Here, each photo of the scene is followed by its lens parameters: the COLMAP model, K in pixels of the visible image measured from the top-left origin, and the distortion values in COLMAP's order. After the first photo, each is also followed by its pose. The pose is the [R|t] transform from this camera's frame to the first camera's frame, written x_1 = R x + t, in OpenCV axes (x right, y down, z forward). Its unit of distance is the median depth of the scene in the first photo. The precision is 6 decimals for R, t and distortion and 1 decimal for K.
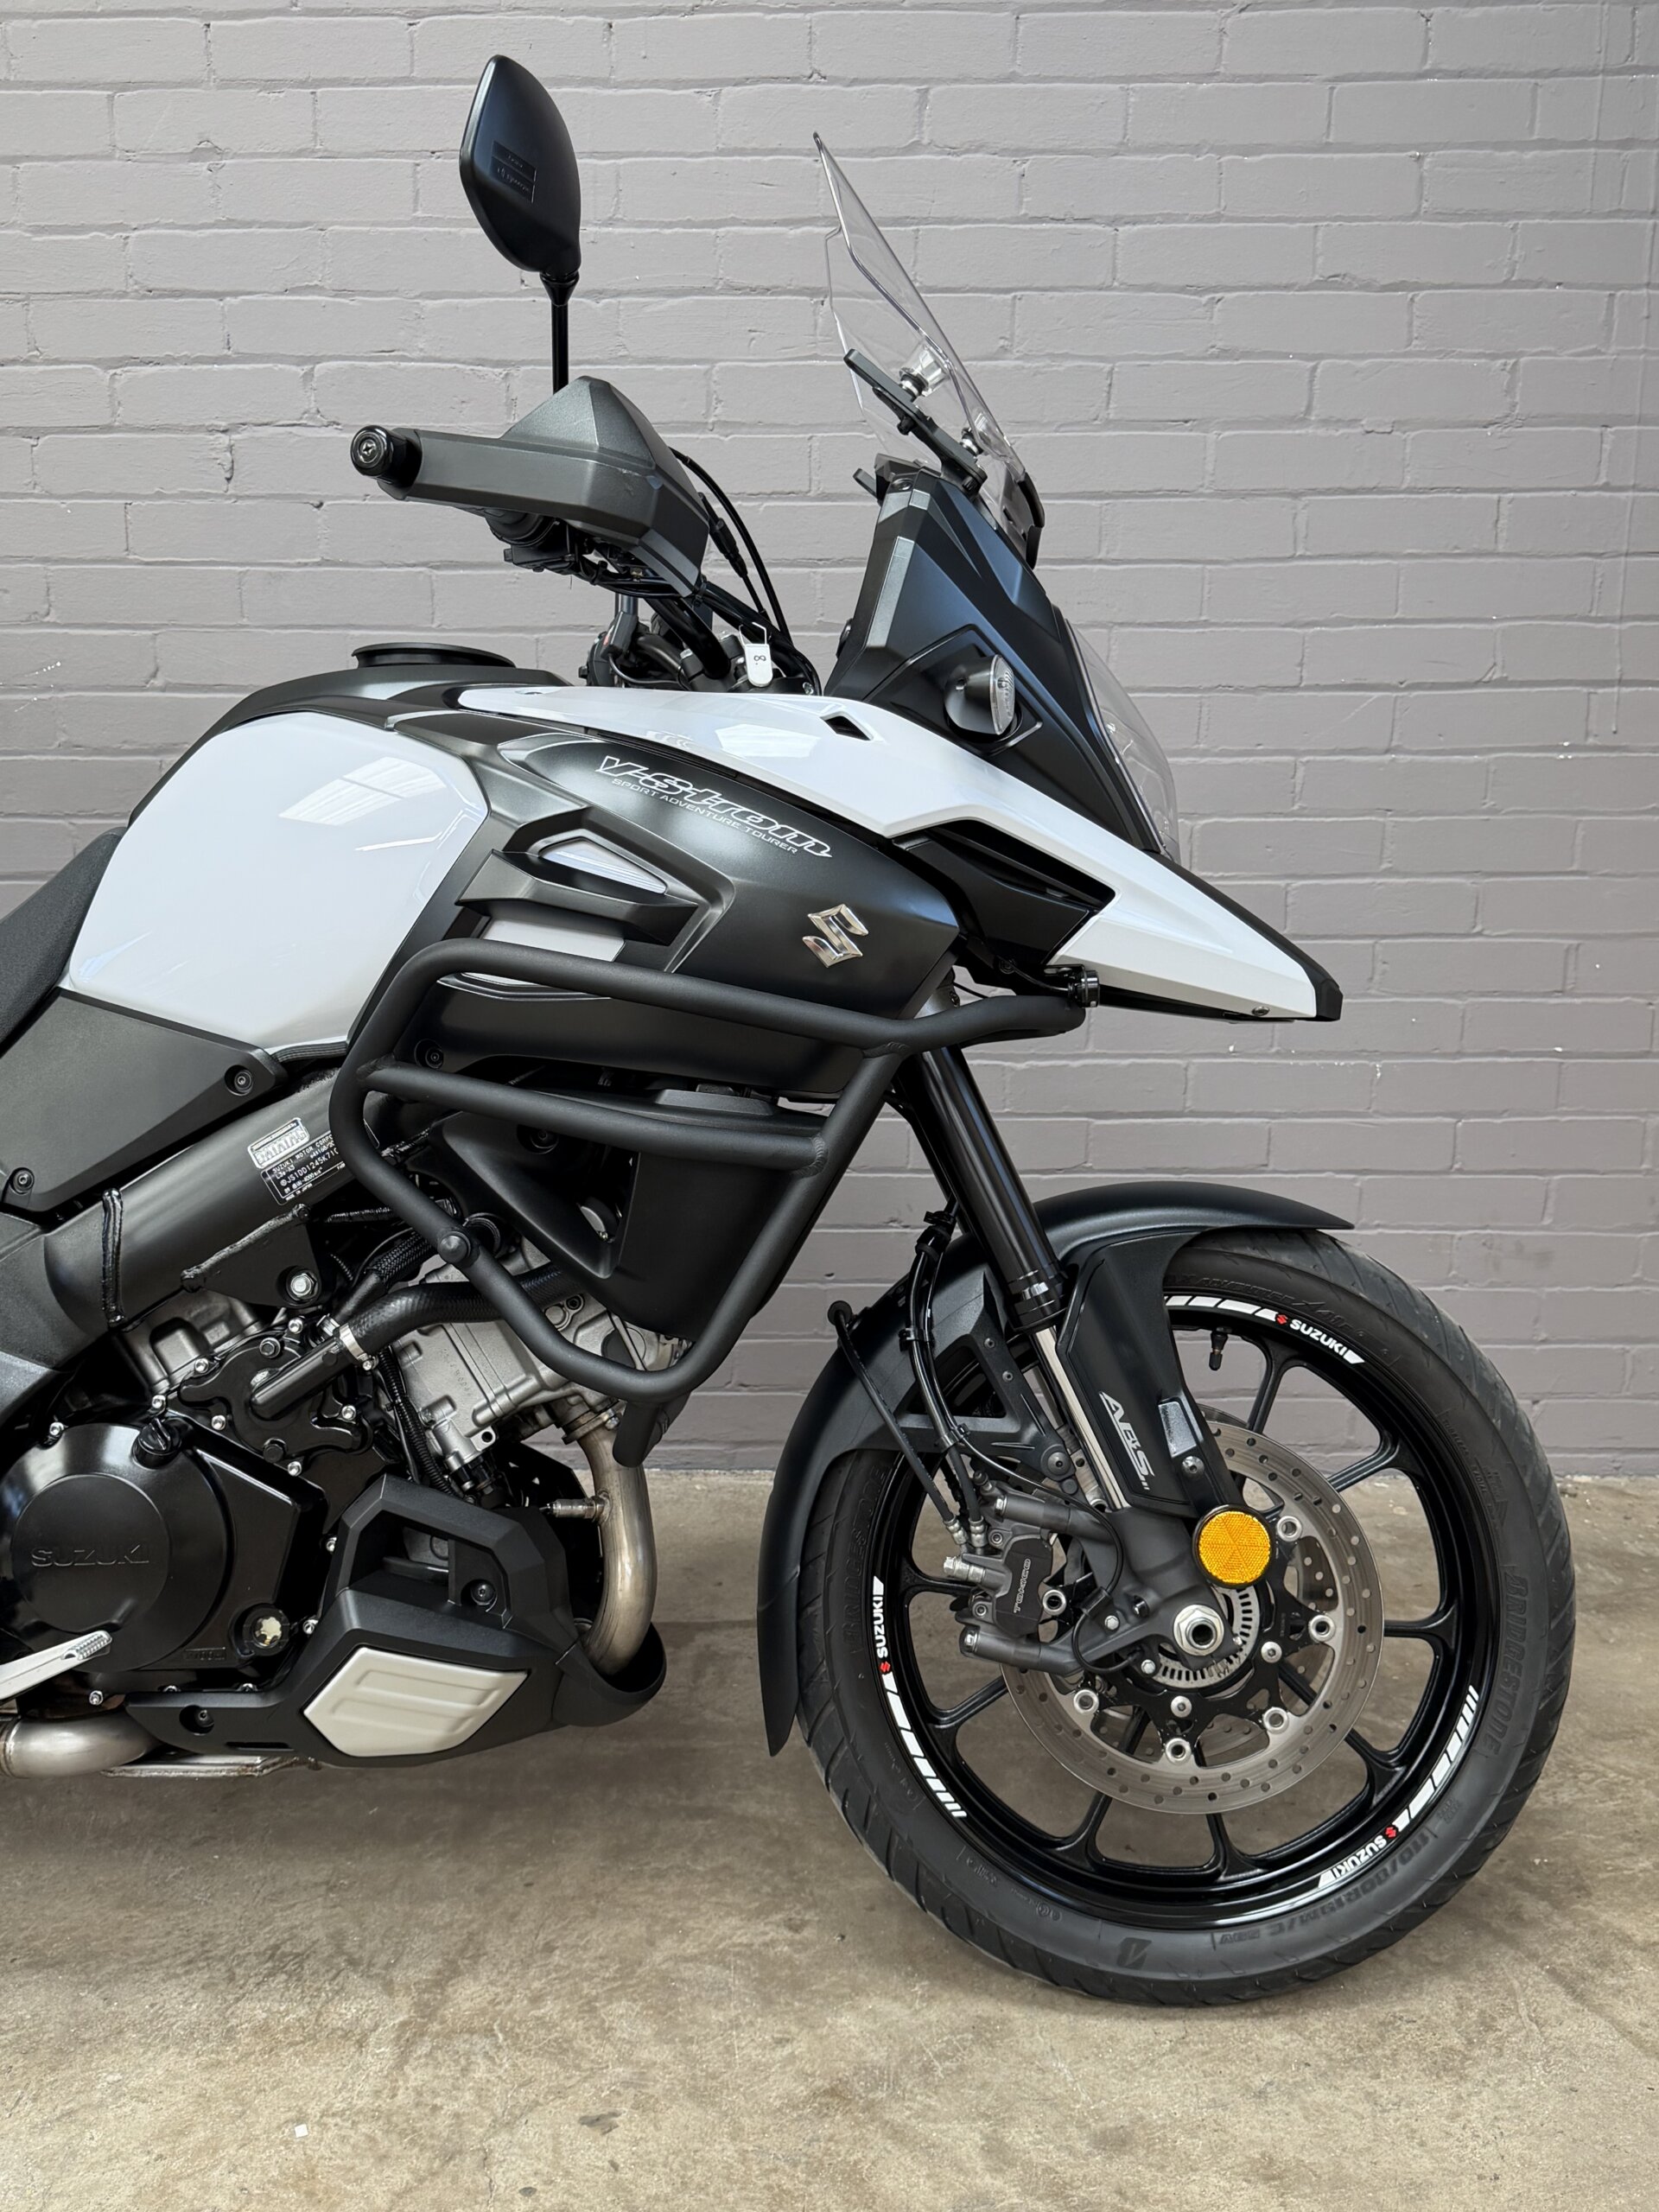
lens RADIAL K [[2045.3, 0, 836.4], [0, 2045.3, 1106.6], [0, 0, 1]] dist [0.003103, 0.000000]
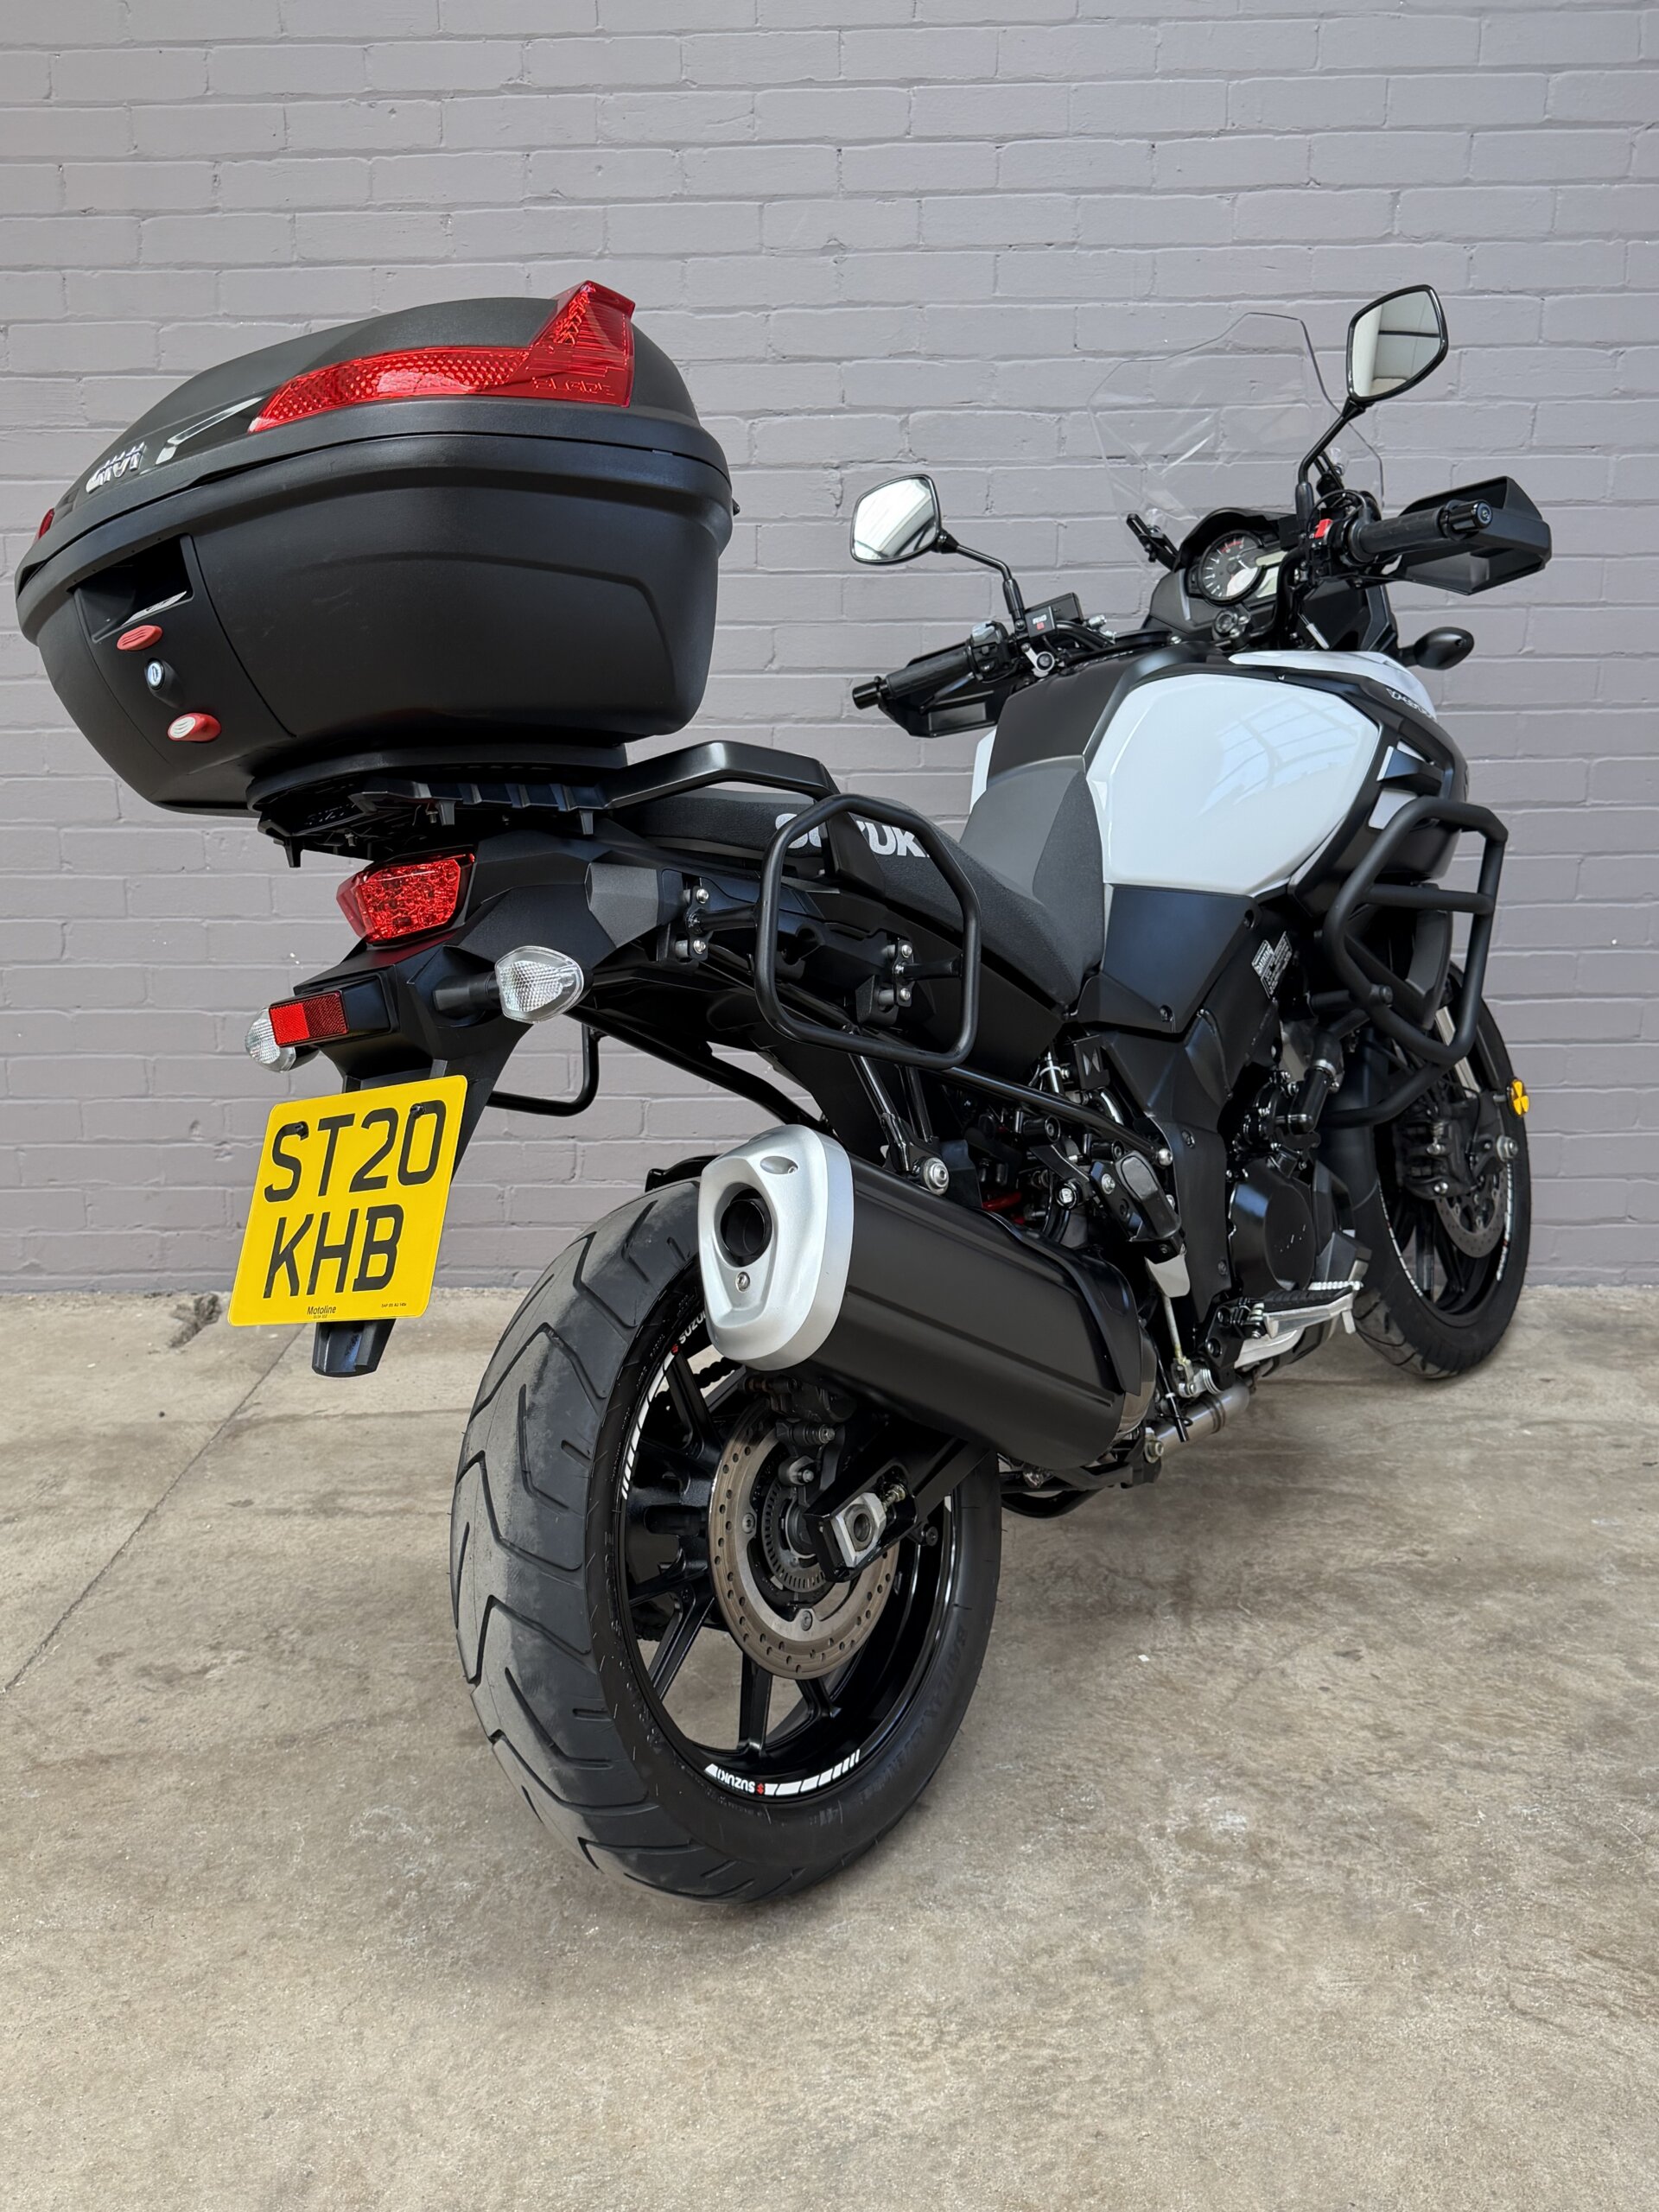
lens RADIAL K [[1979.1, 0, 830.2], [0, 1979.1, 1104.5], [0, 0, 1]] dist [0.062711, -0.115223]
pose [[0.999882, -0.007796, -0.013222, -0.299476], [0.007931, 0.999916, 0.010211, 0.059857], [0.013142, -0.010315, 0.999860, -0.261936]]
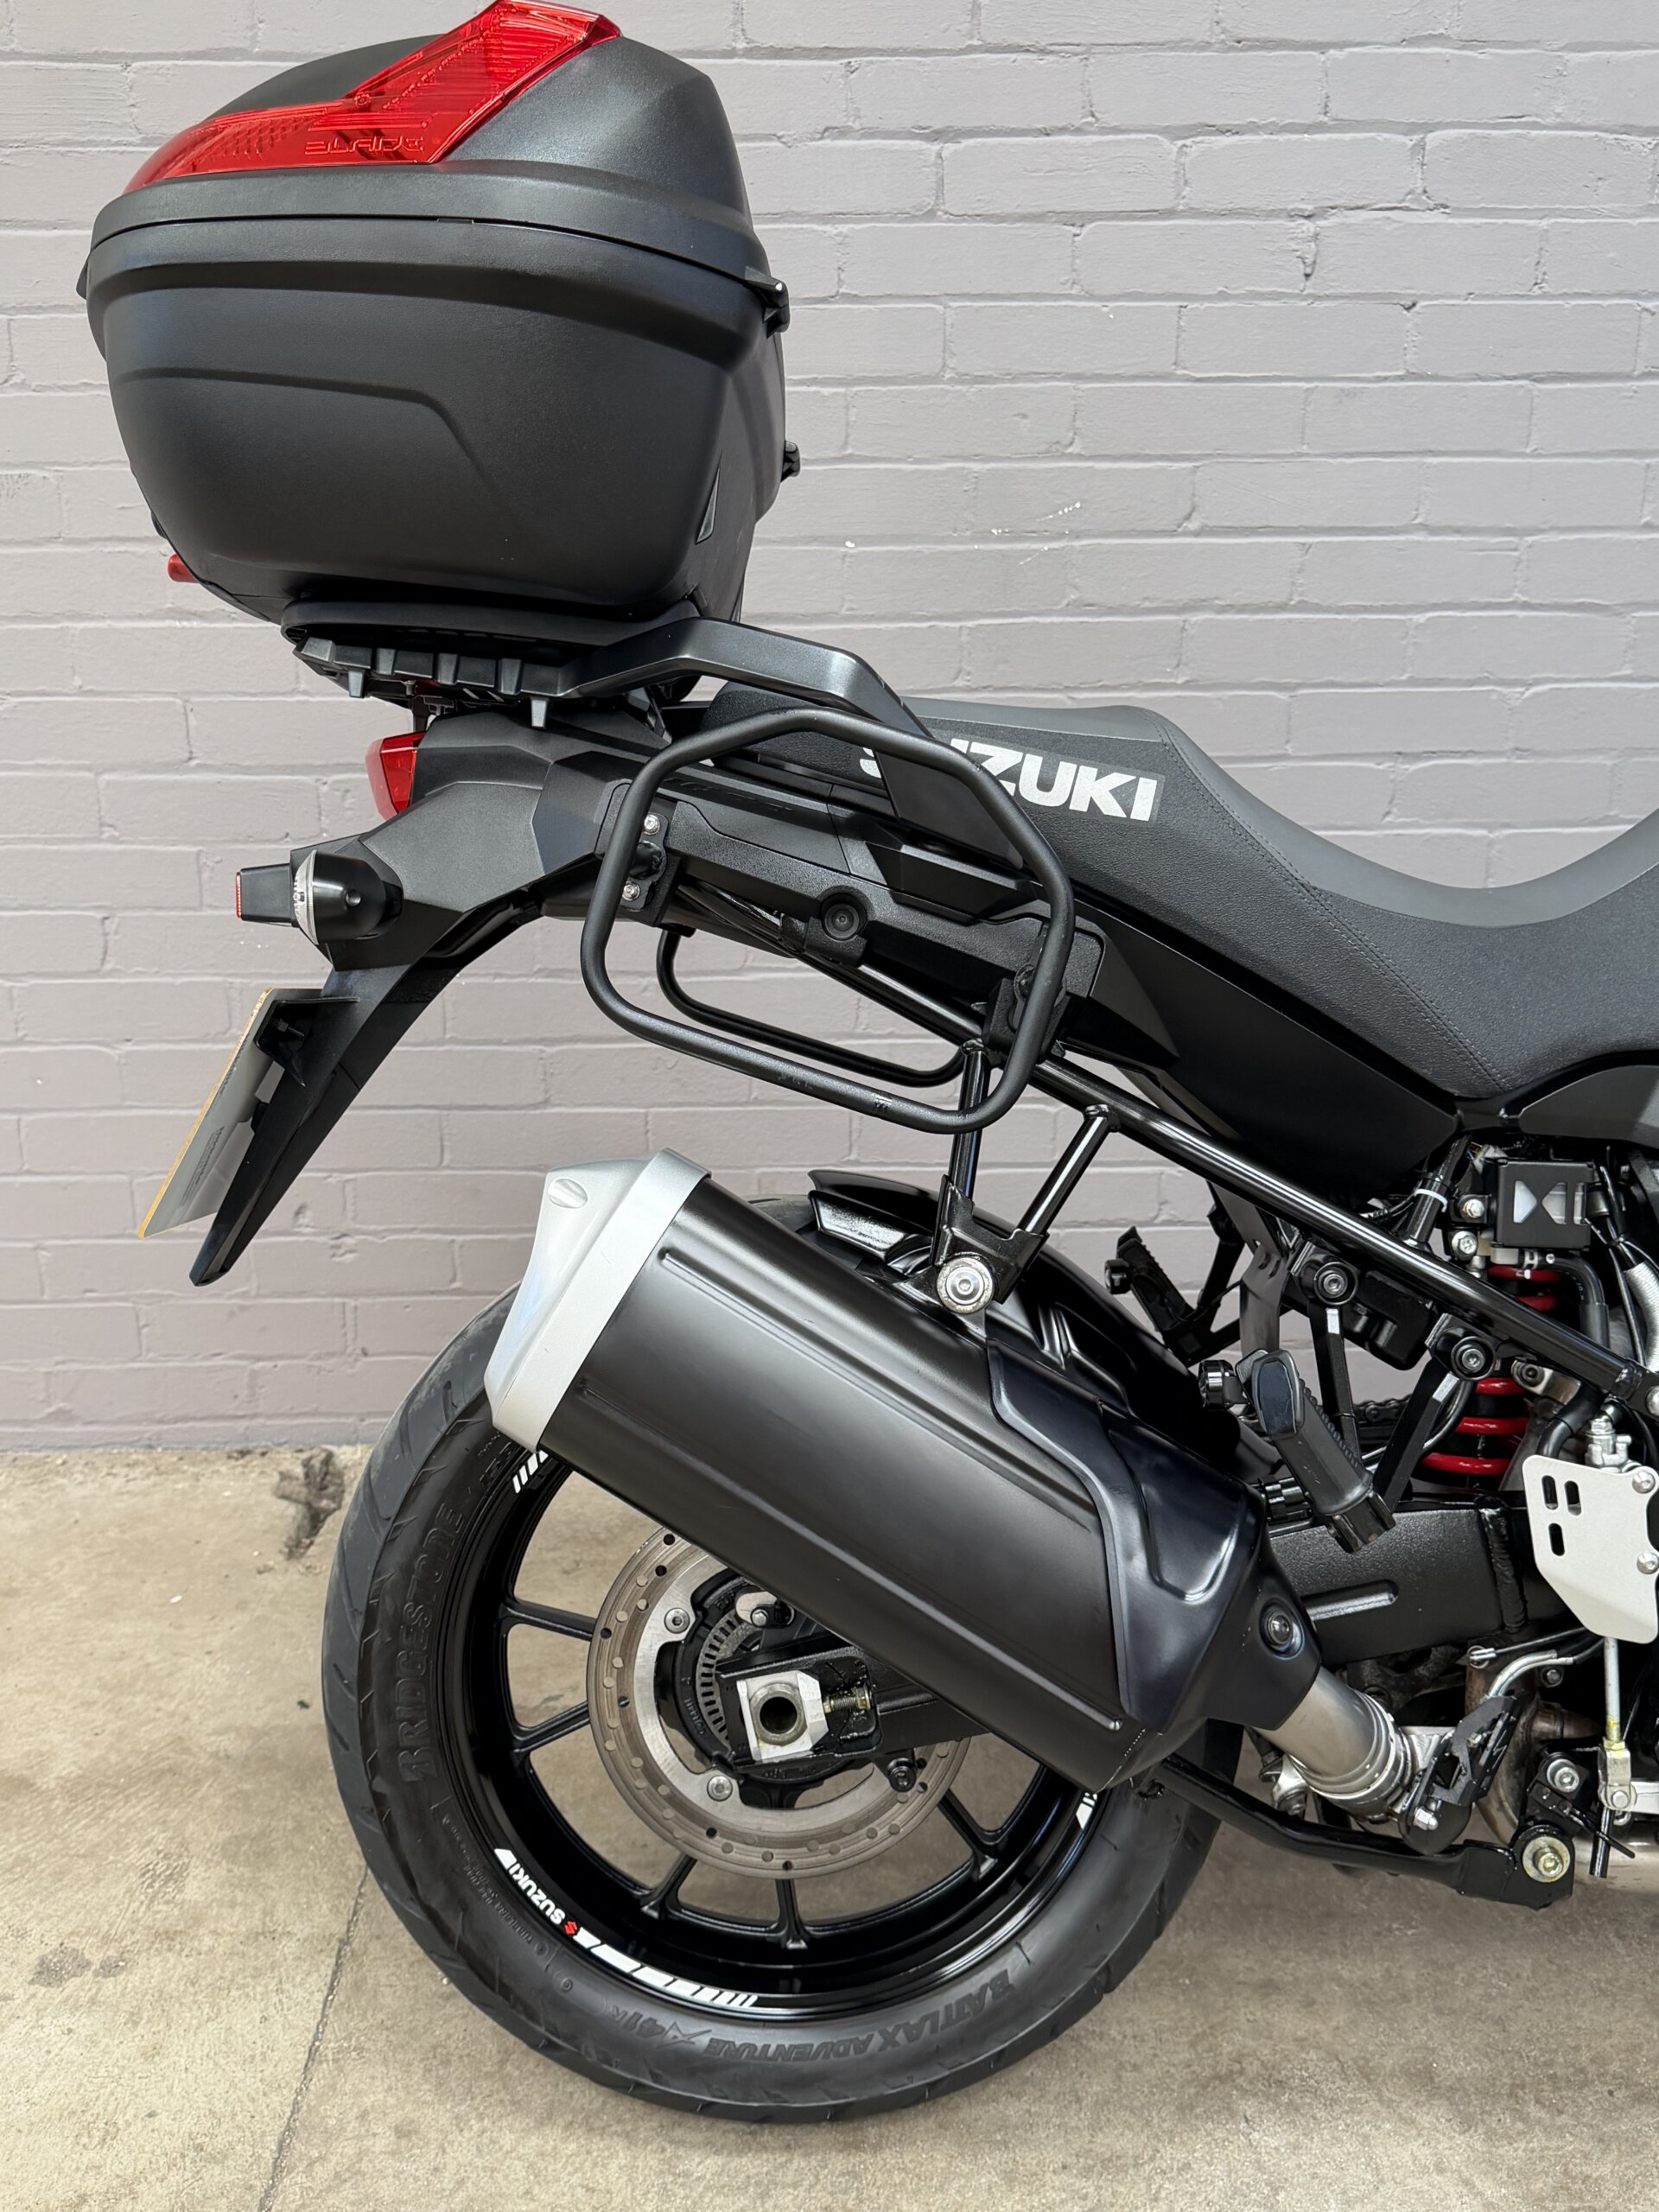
lens RADIAL K [[2045.3, 0, 823.9], [0, 2045.3, 1101.9], [0, 0, 1]] dist [0.003103, 0.000000]
pose [[0.999630, -0.012188, 0.024305, -0.538584], [0.010514, 0.997641, 0.067831, -0.030243], [-0.025074, -0.067550, 0.997401, 0.155330]]
